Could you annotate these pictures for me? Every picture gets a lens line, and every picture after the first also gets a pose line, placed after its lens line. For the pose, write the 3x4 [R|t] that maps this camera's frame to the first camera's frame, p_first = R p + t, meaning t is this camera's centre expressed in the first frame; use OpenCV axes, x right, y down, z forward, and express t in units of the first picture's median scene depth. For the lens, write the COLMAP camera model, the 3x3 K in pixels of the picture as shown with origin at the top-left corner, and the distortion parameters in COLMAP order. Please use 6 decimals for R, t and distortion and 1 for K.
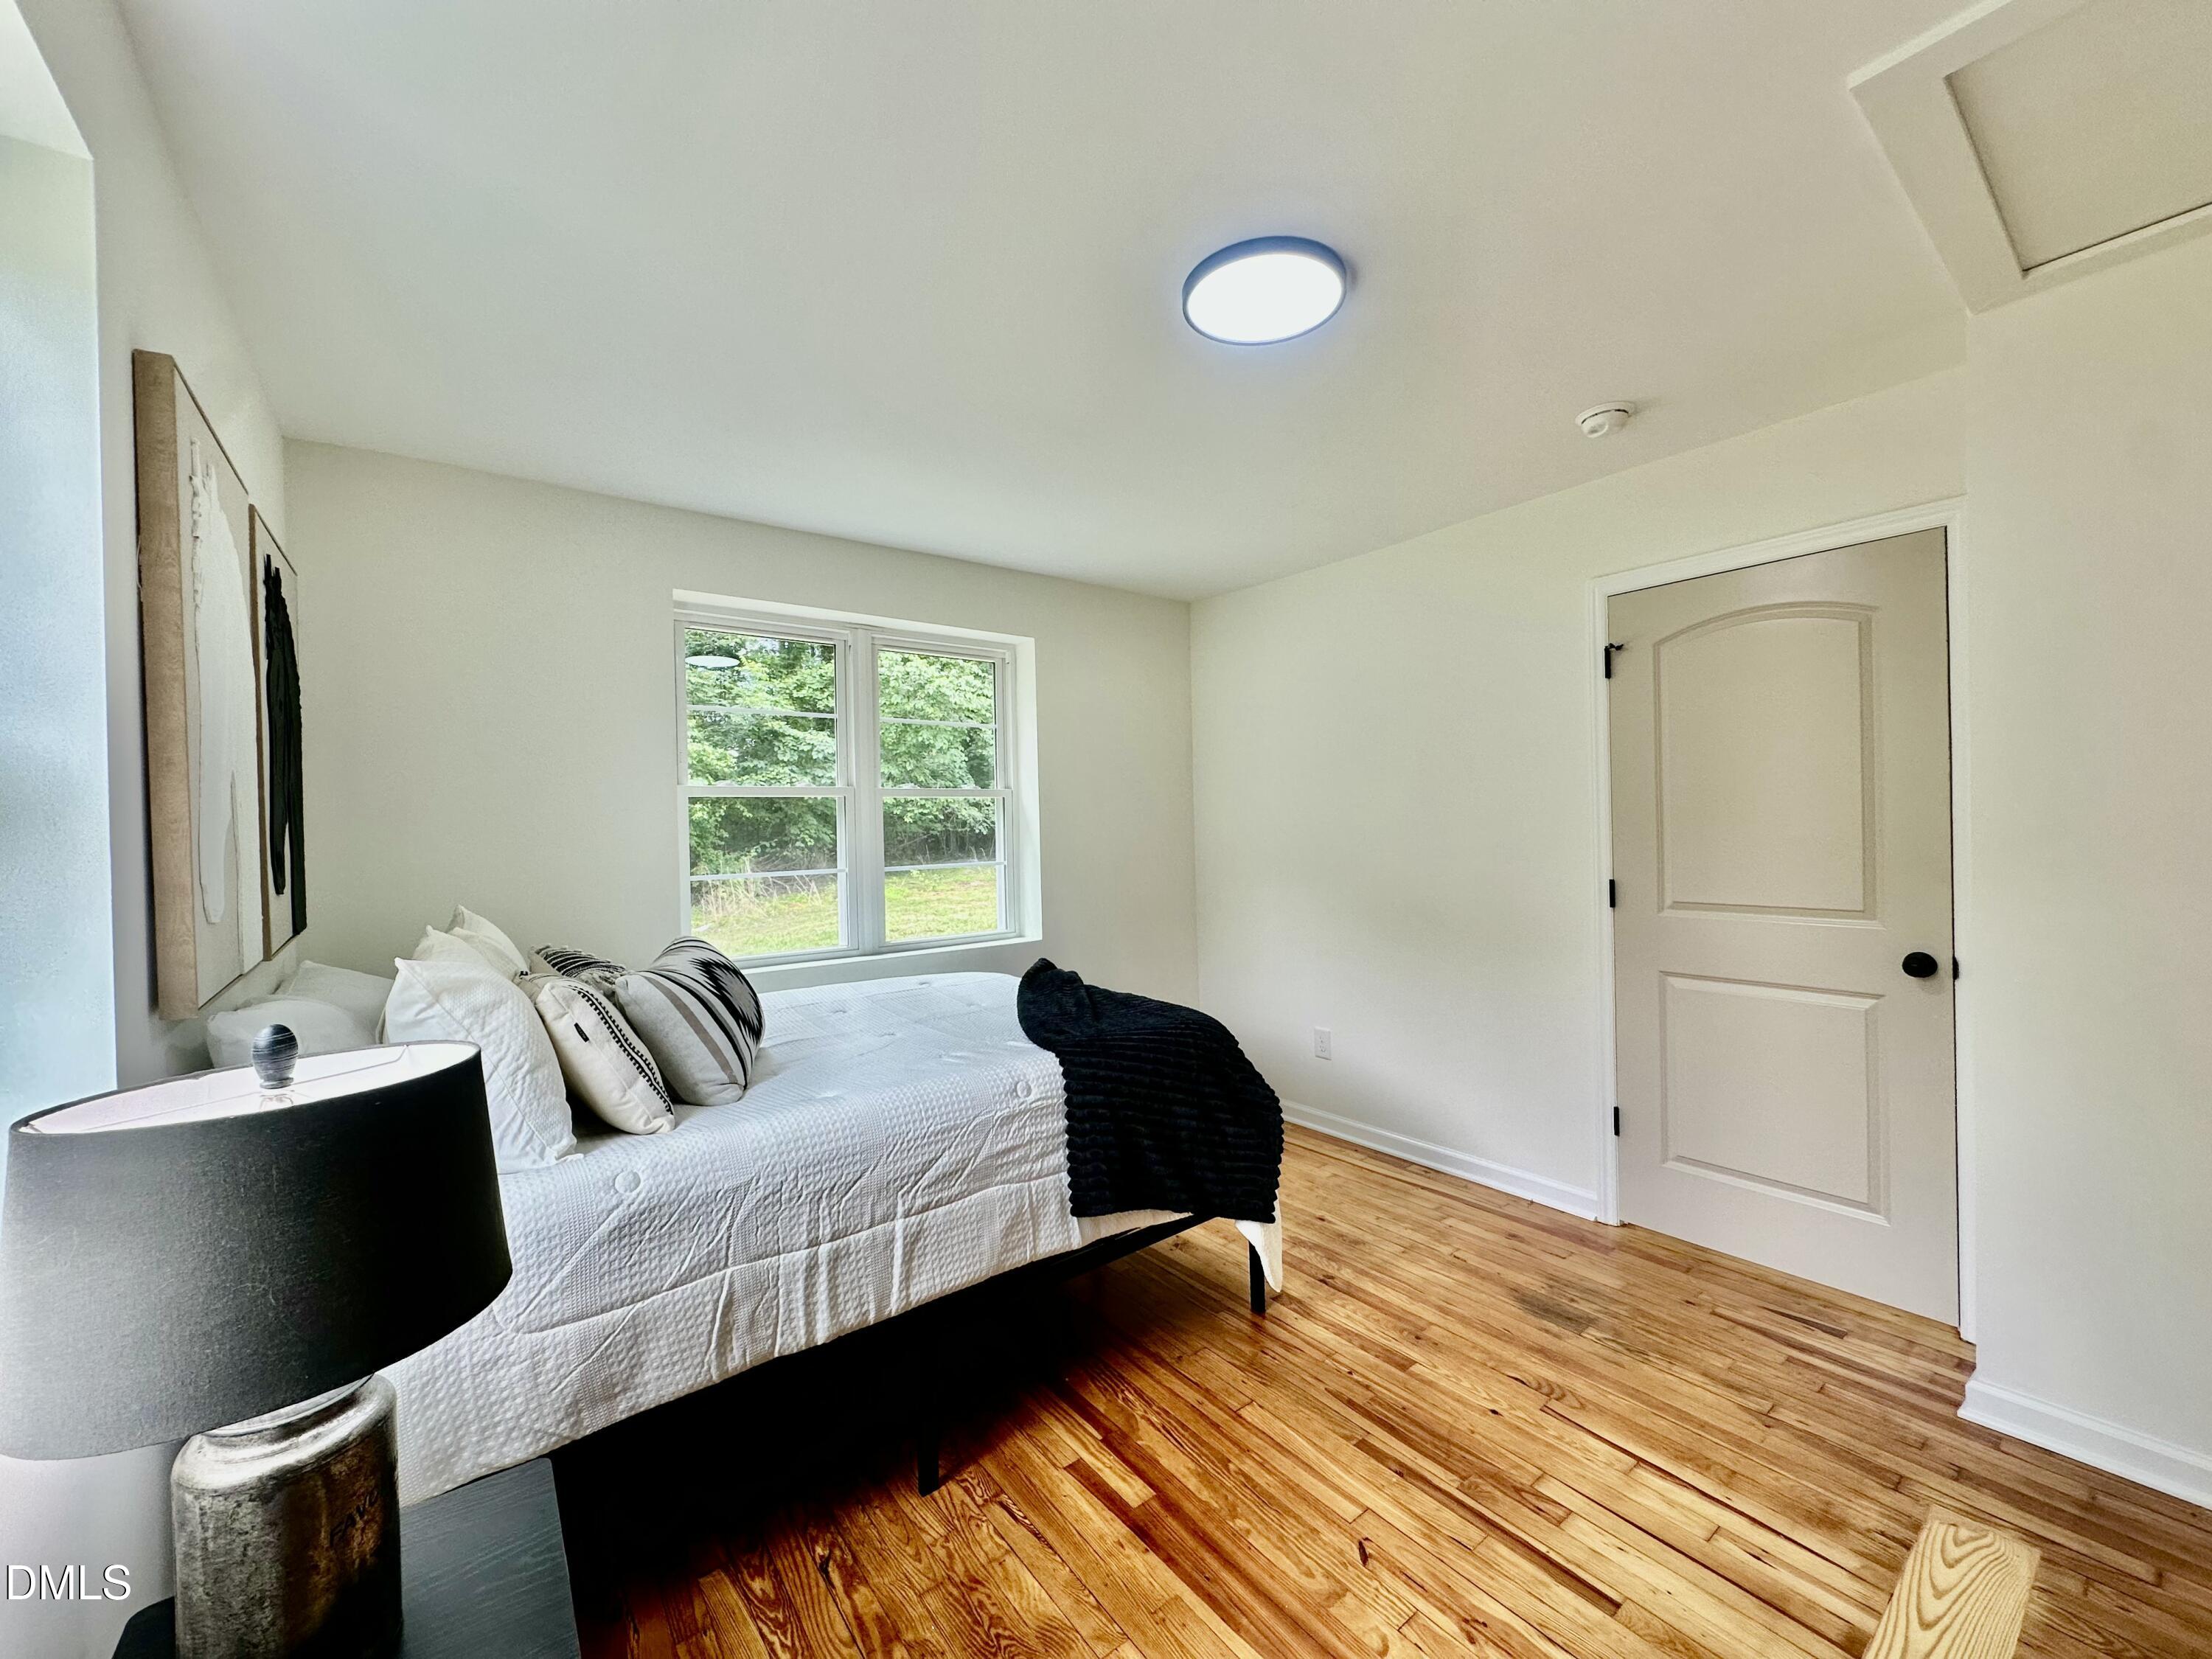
lens RADIAL K [[875.6, 0, 1106.0], [0, 875.6, 829.5], [0, 0, 1]] dist [-0.004277, 0.000091]
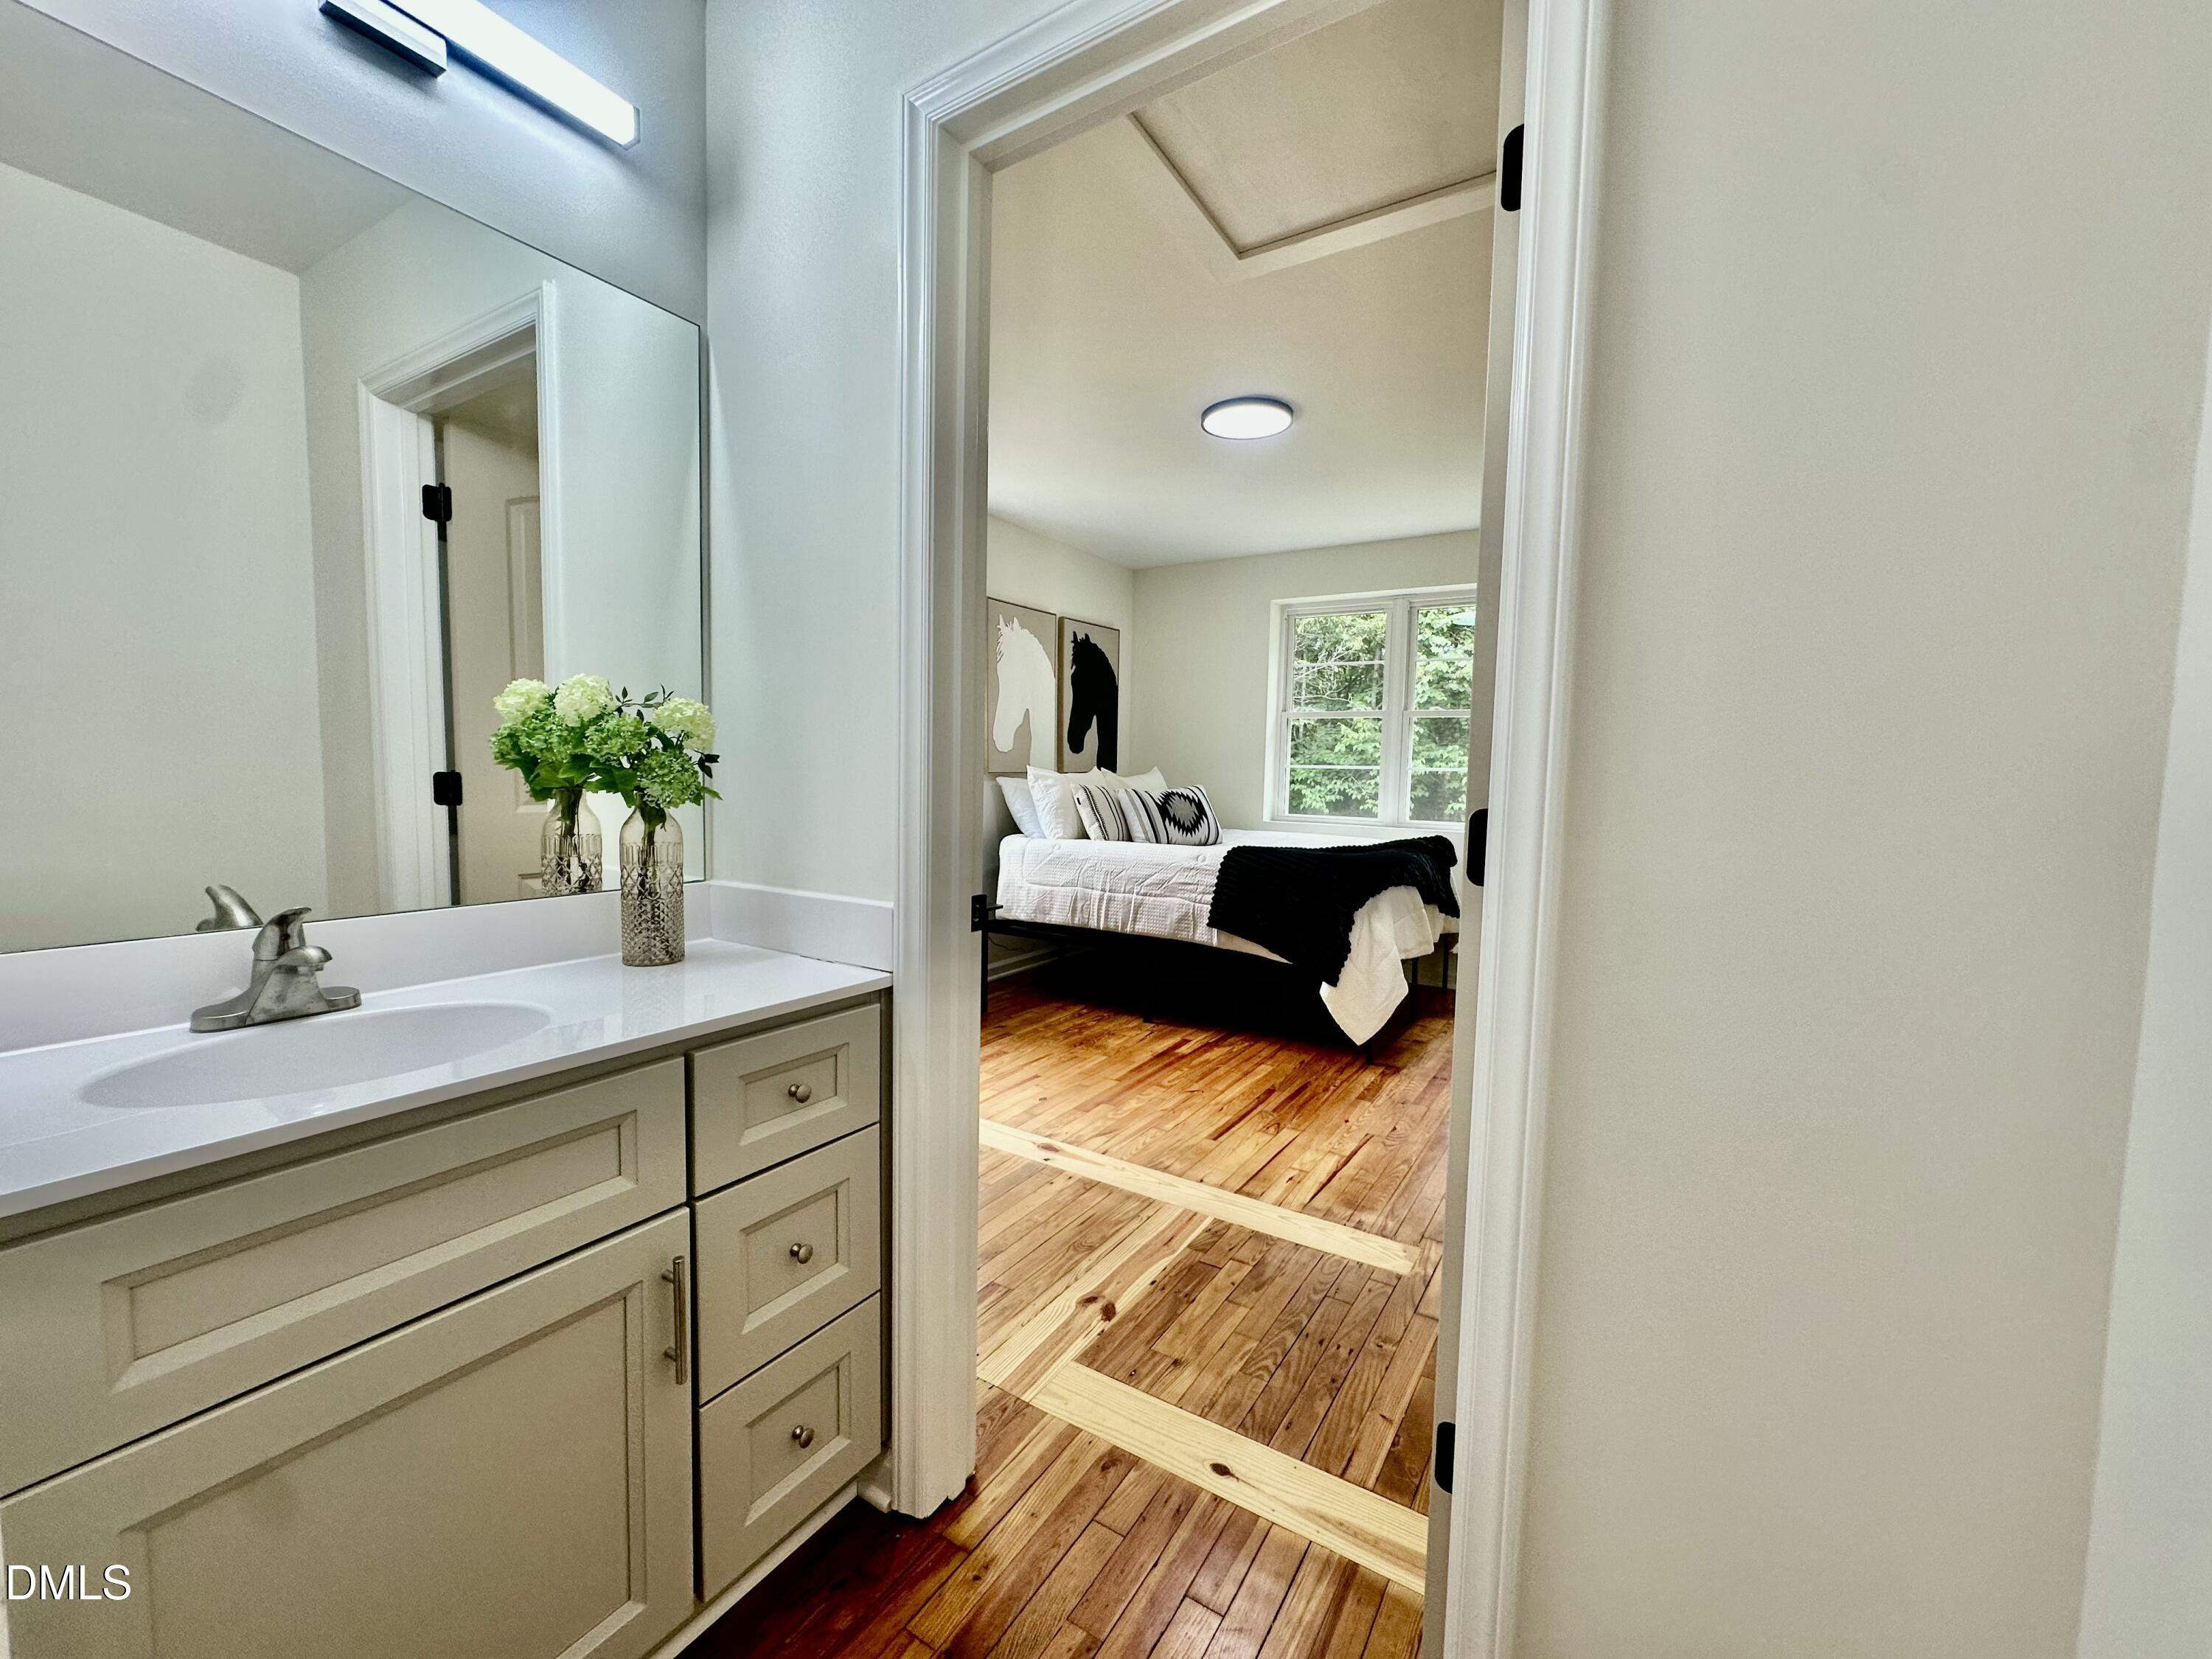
lens RADIAL K [[875.6, 0, 1106.0], [0, 875.6, 829.5], [0, 0, 1]] dist [-0.004277, 0.000091]
pose [[0.345339, 0.095155, -0.933641, 1.854195], [-0.033588, 0.995462, 0.089032, 0.068687], [0.937877, 0.000613, 0.346968, 0.122428]]
